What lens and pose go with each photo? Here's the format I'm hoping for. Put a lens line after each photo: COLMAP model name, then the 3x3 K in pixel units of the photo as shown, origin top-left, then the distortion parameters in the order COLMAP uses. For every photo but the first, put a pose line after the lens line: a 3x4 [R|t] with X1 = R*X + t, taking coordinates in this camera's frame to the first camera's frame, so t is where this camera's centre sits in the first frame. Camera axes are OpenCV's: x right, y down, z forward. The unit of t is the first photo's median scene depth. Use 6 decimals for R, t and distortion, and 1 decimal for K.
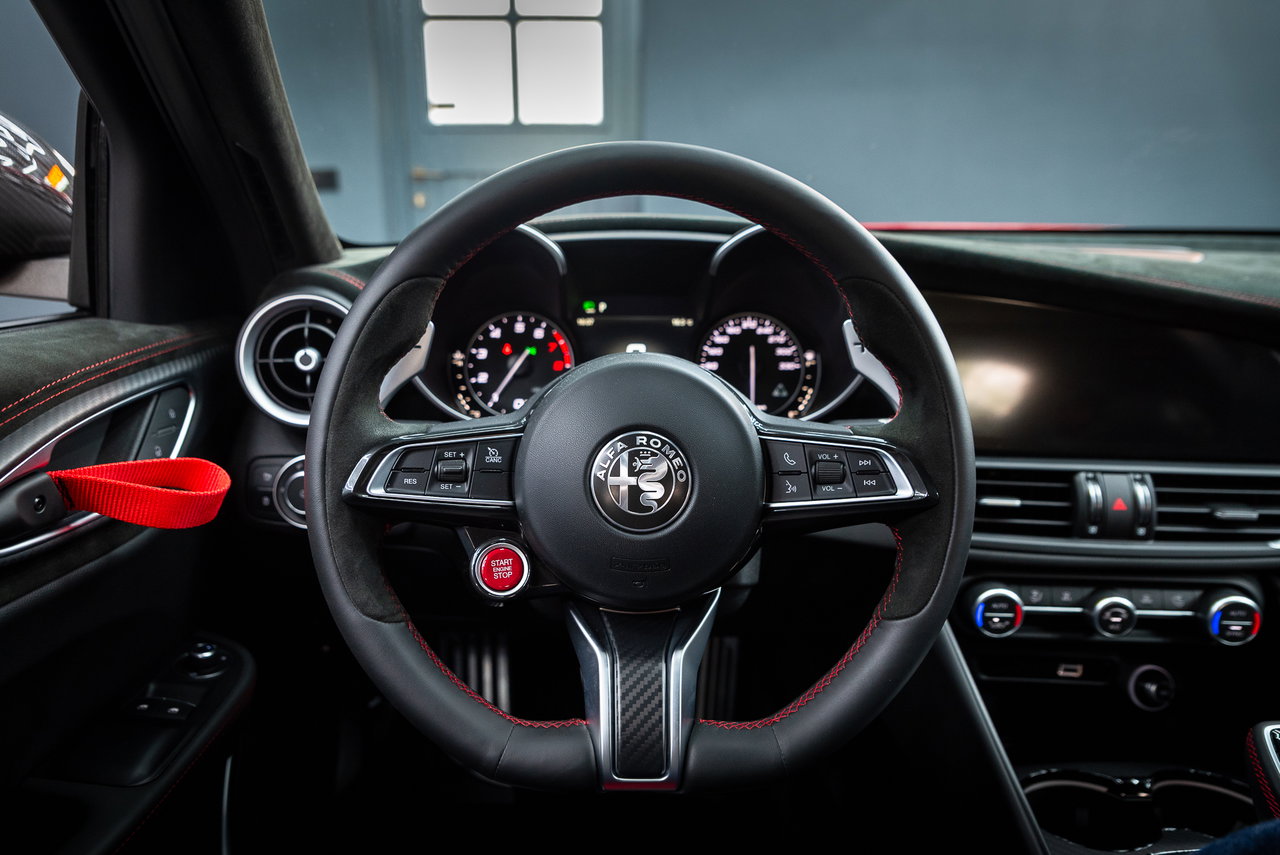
lens RADIAL K [[845.7, 0, 632.3], [0, 845.7, 417.0], [0, 0, 1]] dist [-0.028936, 0.043459]
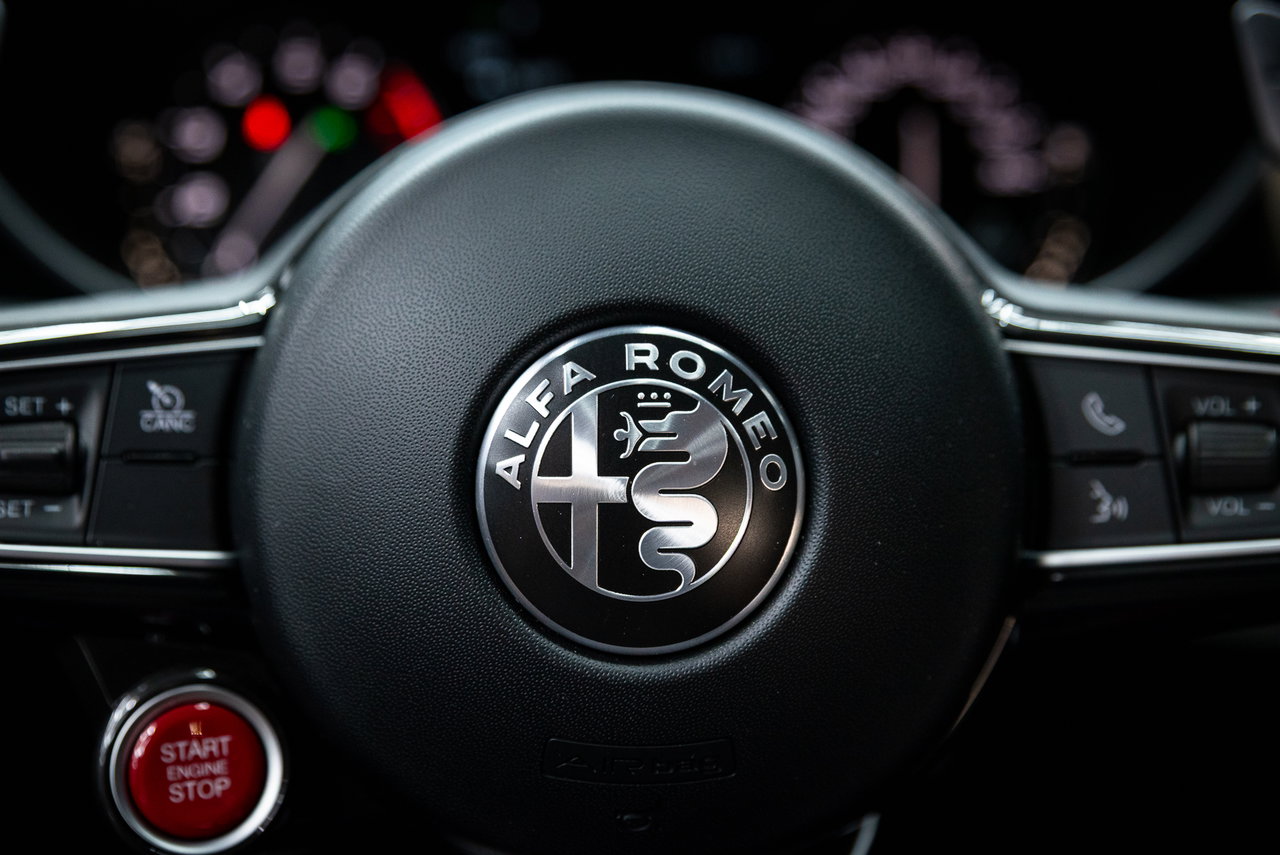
lens RADIAL K [[1860.5, 0, 641.5], [0, 1860.5, 427.4], [0, 0, 1]] dist [0.004175, 0.000000]
pose [[0.999714, -0.005403, 0.023277, -0.004847], [0.004092, 0.998422, 0.056015, 0.015550], [-0.023542, -0.055904, 0.998159, 0.323948]]
